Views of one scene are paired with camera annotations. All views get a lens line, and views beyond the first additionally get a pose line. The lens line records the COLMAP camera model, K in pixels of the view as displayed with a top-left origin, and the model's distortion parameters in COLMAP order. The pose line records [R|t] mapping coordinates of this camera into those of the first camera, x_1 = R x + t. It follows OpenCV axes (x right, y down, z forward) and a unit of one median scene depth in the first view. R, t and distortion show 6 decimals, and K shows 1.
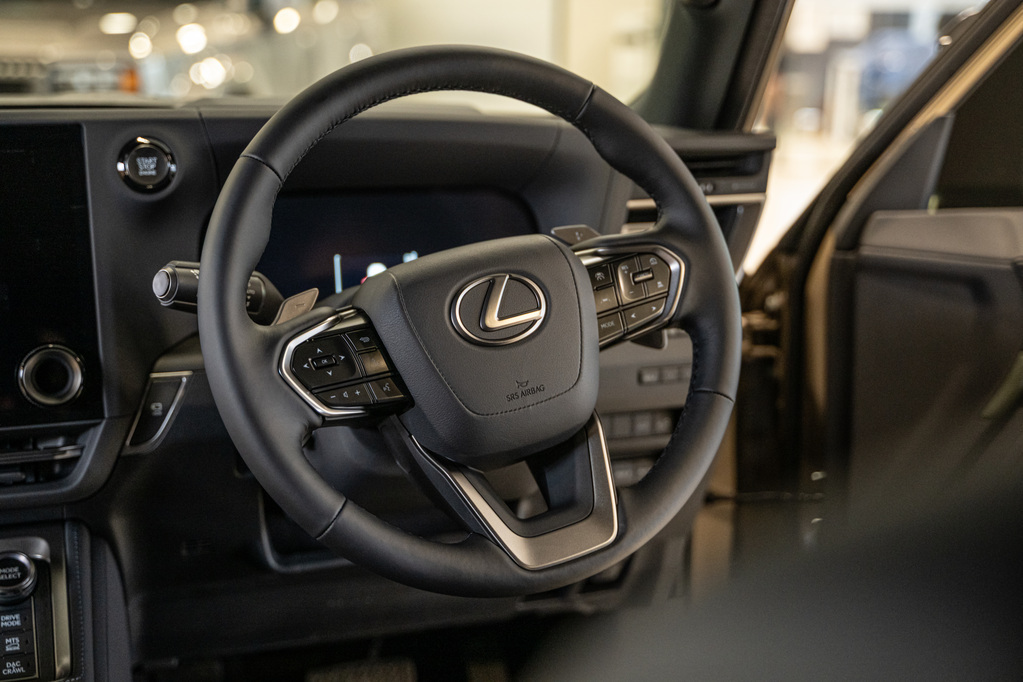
lens RADIAL K [[1436.6, 0, 511.6], [0, 1436.6, 340.8], [0, 0, 1]] dist [0.007621, 0.000000]
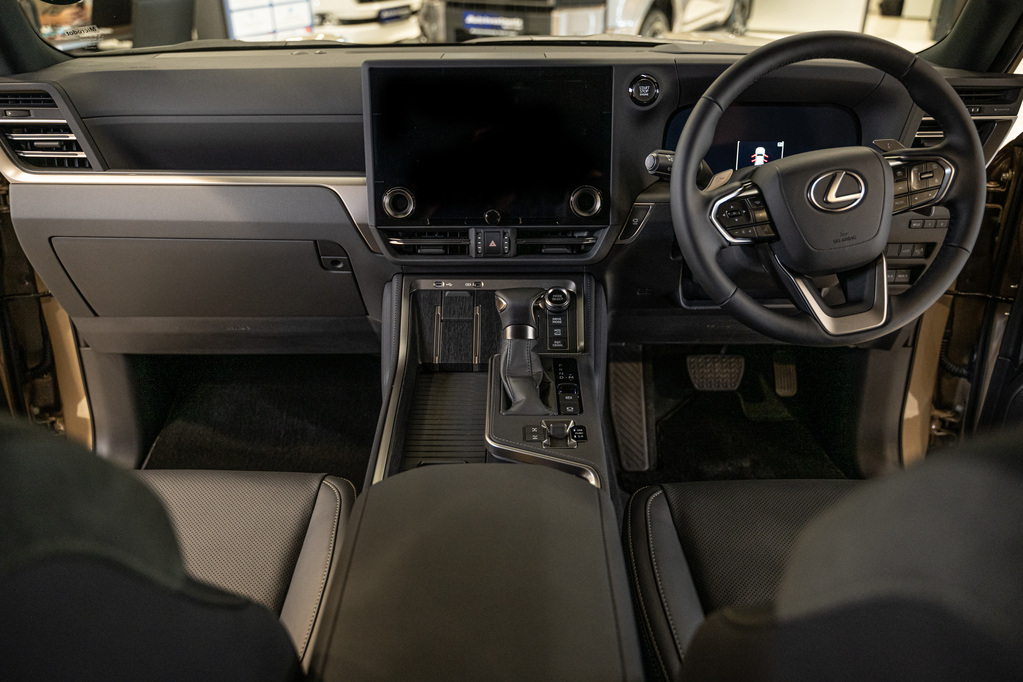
lens RADIAL K [[822.7, 0, 510.6], [0, 822.7, 341.1], [0, 0, 1]] dist [-0.001846, -0.014054]
pose [[0.939354, 0.141466, -0.312414, -0.040428], [-0.064754, 0.967736, 0.243505, -0.059297], [0.336781, -0.208508, 0.918206, -0.106773]]
